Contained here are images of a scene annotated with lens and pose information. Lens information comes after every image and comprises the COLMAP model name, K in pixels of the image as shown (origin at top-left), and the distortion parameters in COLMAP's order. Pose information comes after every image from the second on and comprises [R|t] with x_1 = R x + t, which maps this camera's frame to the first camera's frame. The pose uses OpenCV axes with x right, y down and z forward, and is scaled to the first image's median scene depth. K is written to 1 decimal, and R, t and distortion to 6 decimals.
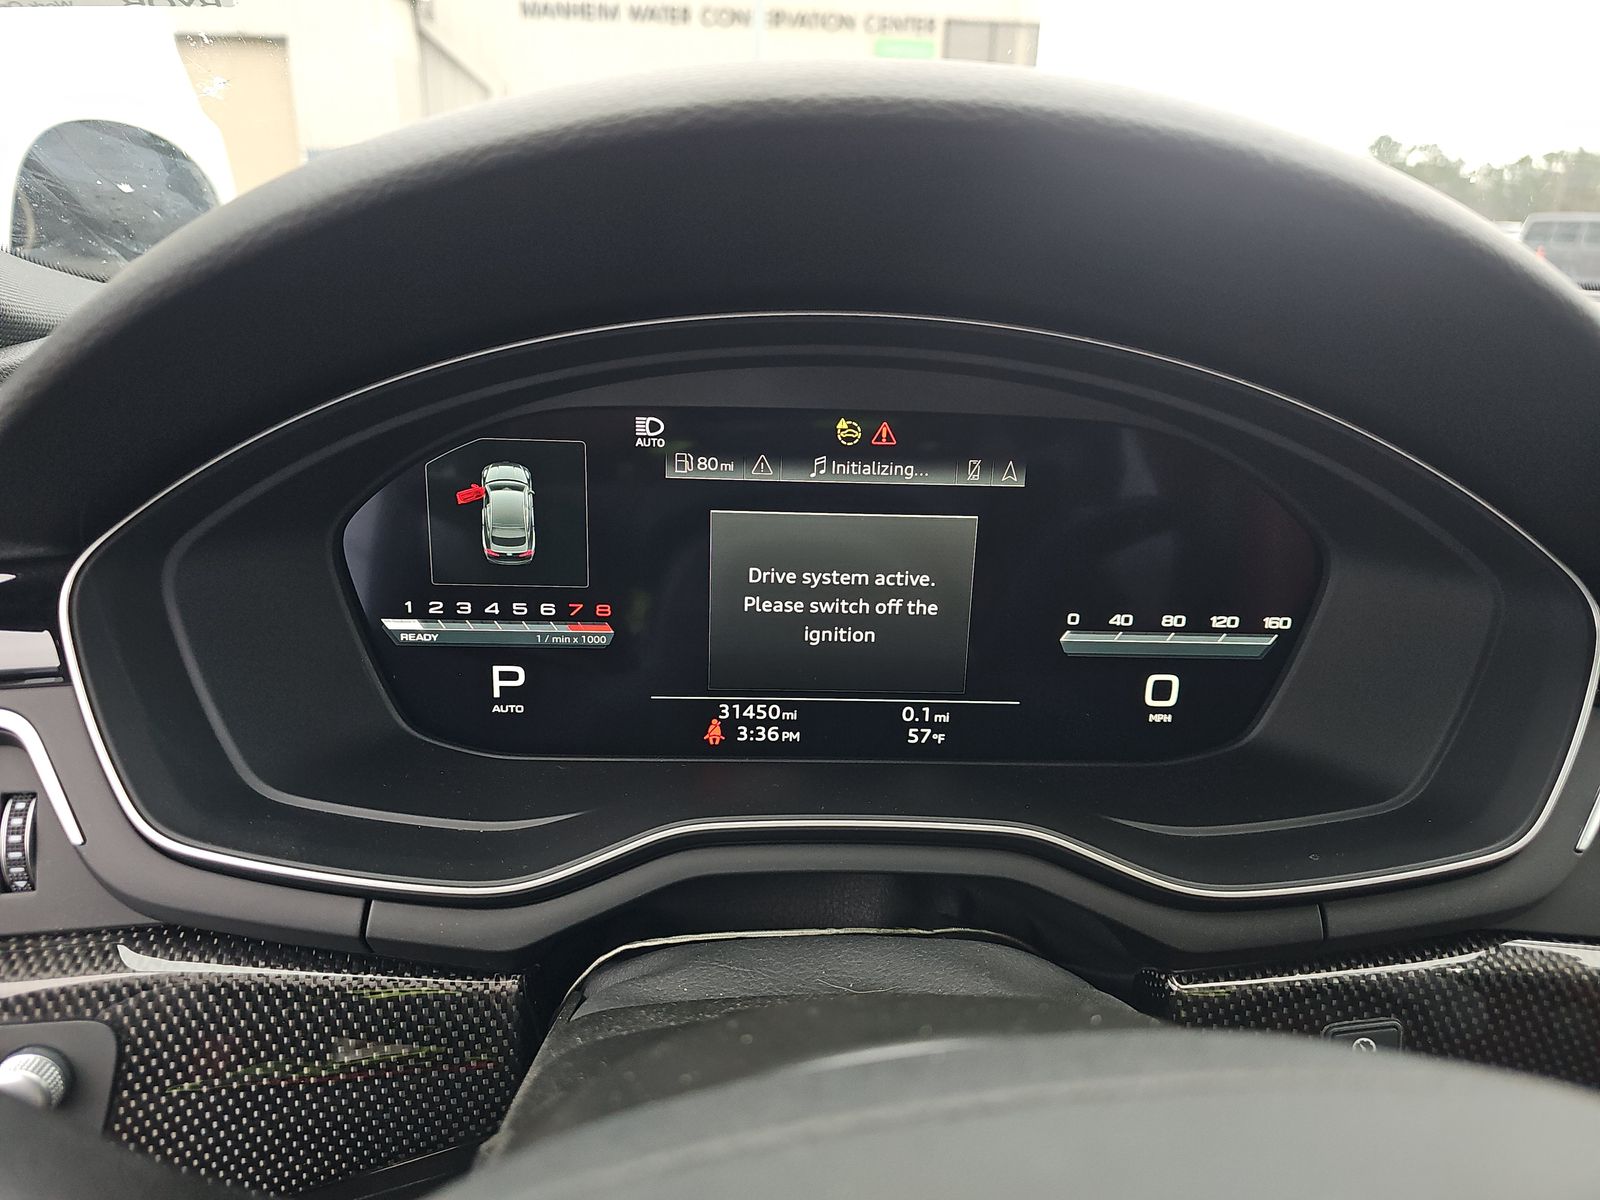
lens RADIAL K [[1081.7, 0, 758.2], [0, 1081.7, 607.7], [0, 0, 1]] dist [0.021901, -0.032779]
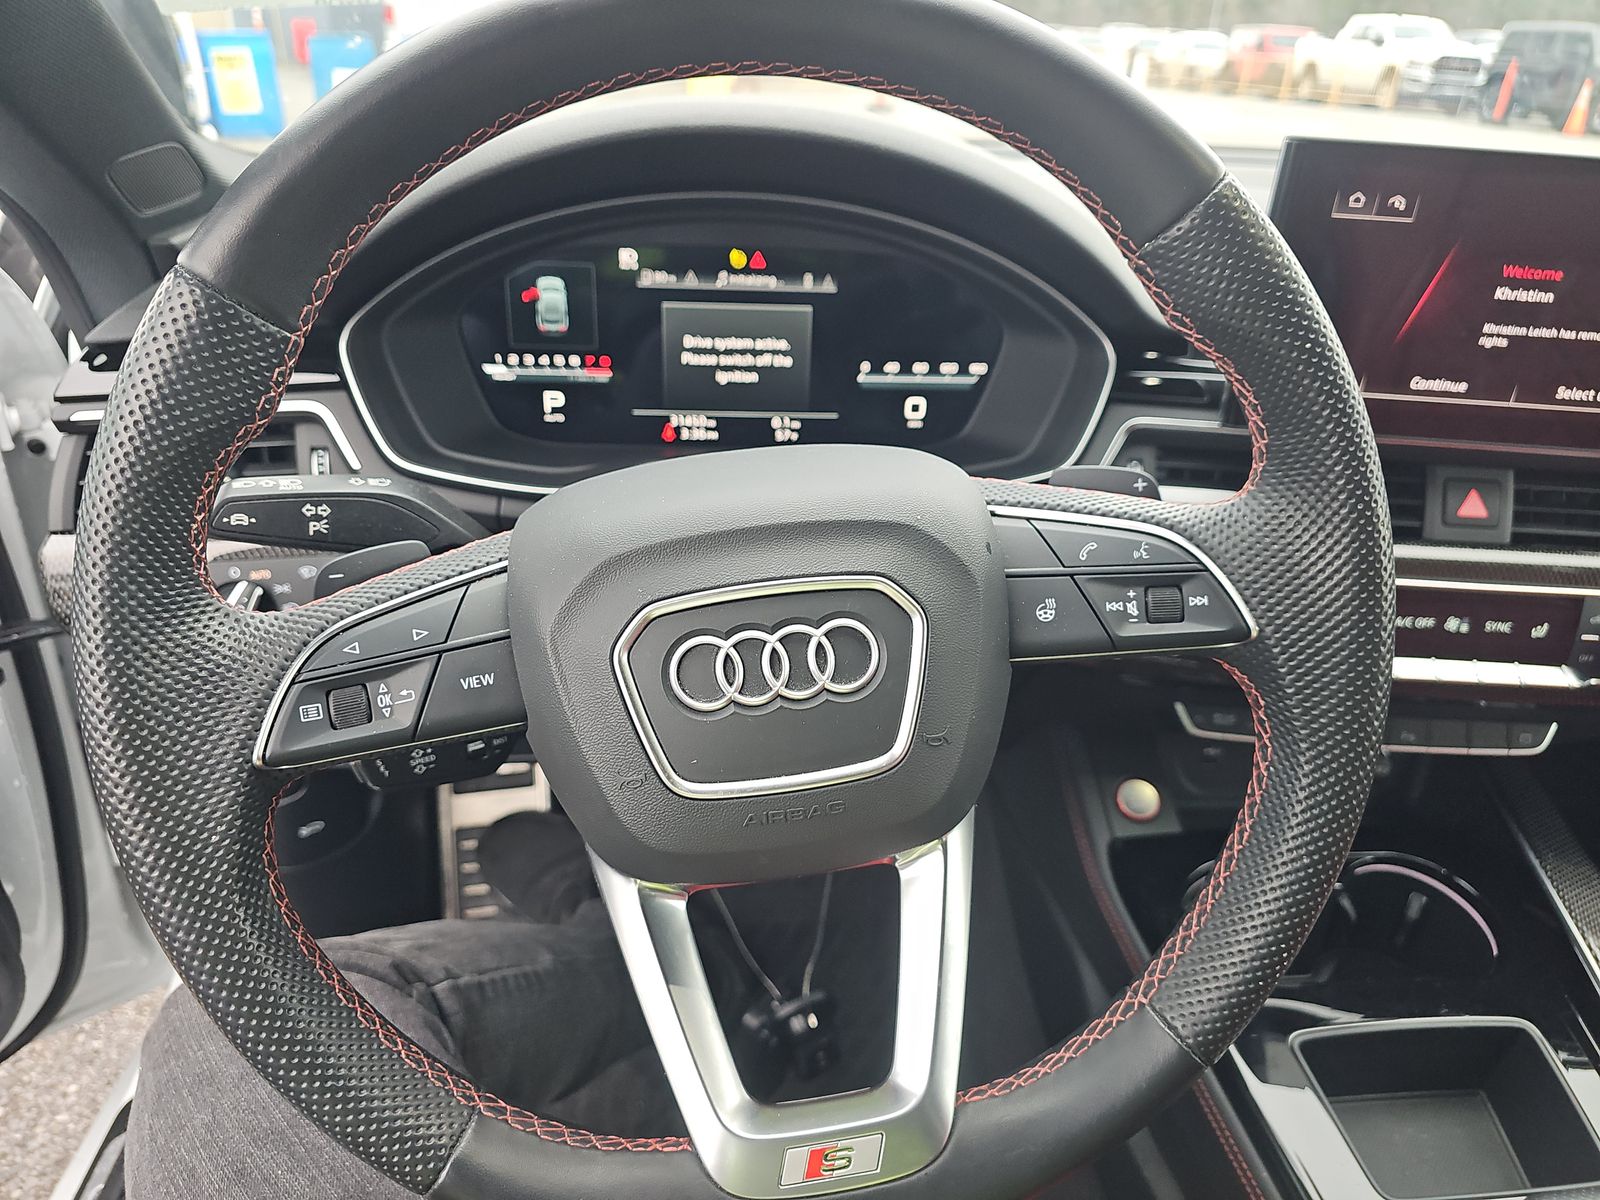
lens RADIAL K [[1081.7, 0, 782.9], [0, 1081.7, 627.1], [0, 0, 1]] dist [0.021901, -0.032779]
pose [[0.998482, -0.015864, 0.052736, 0.050498], [0.006591, 0.985153, 0.171552, 0.129469], [-0.054675, -0.170944, 0.983763, -0.865961]]
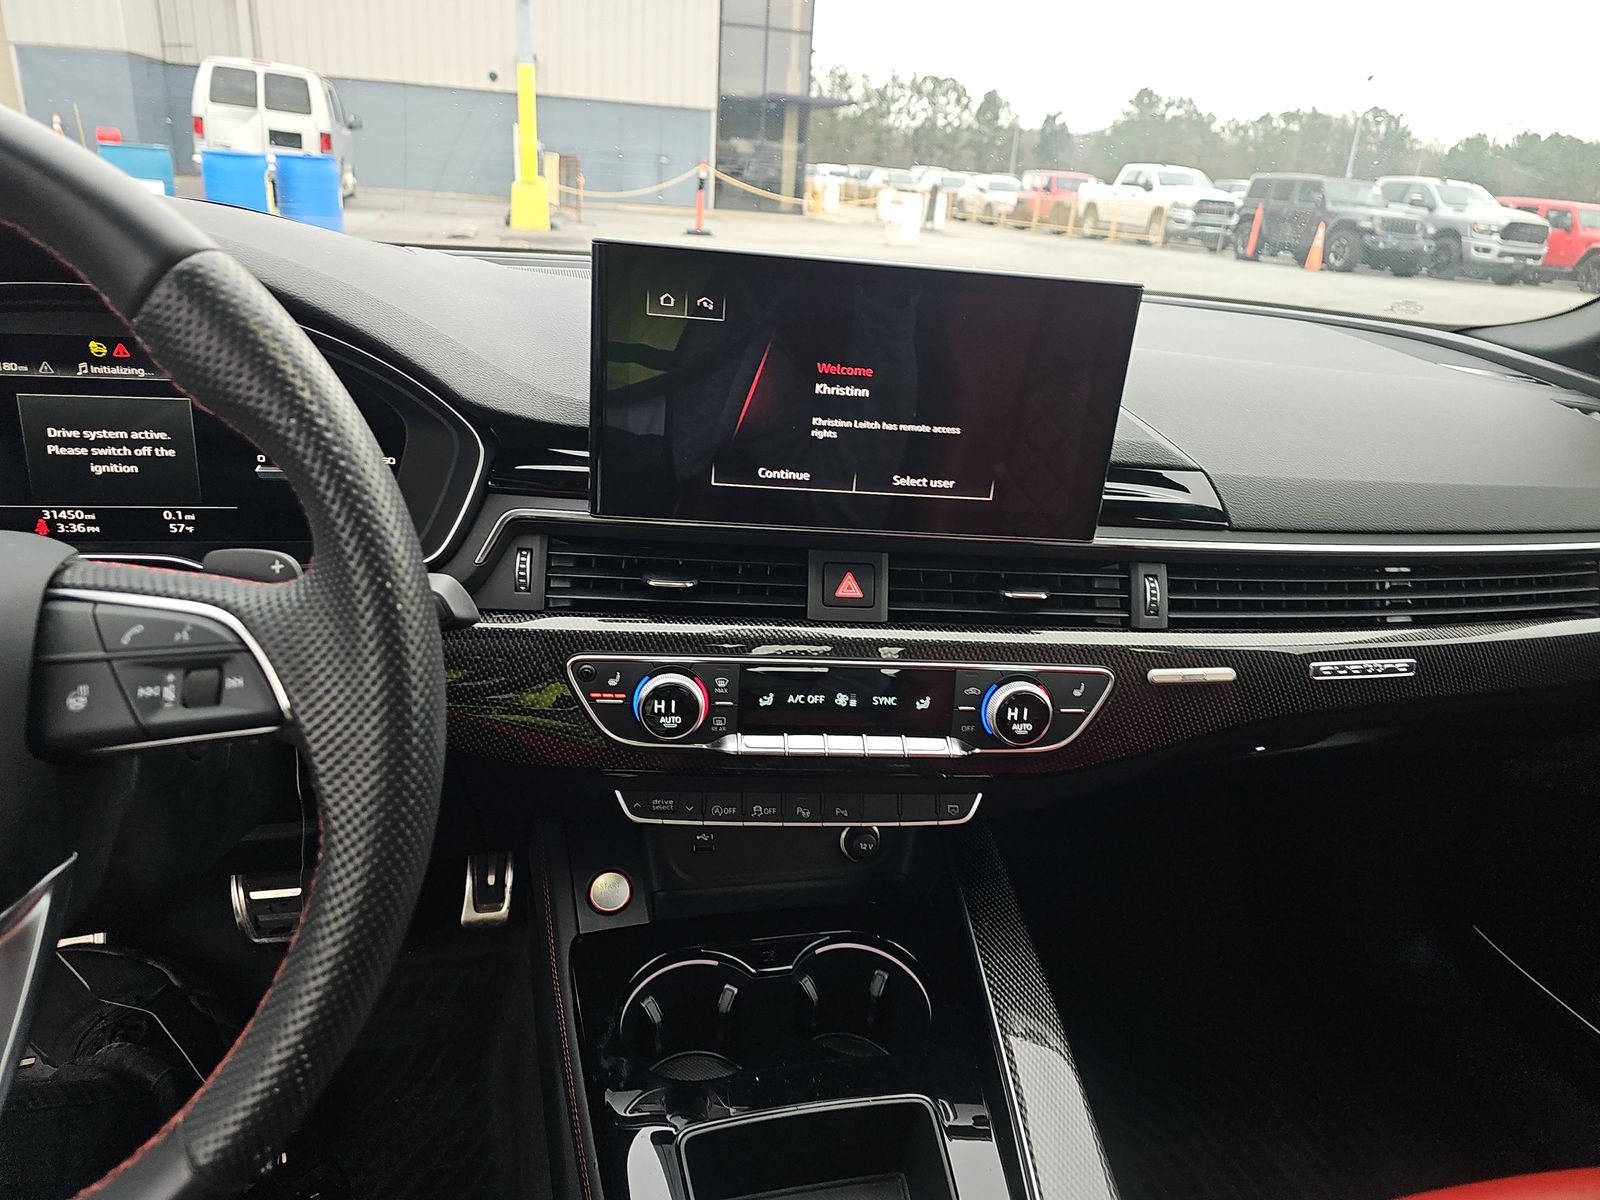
lens RADIAL K [[1081.7, 0, 796.2], [0, 1081.7, 617.9], [0, 0, 1]] dist [0.021901, -0.032779]
pose [[0.976669, -0.035012, 0.211875, 0.771438], [0.020117, 0.997198, 0.072055, 0.162307], [-0.213804, -0.066112, 0.974637, -0.947329]]
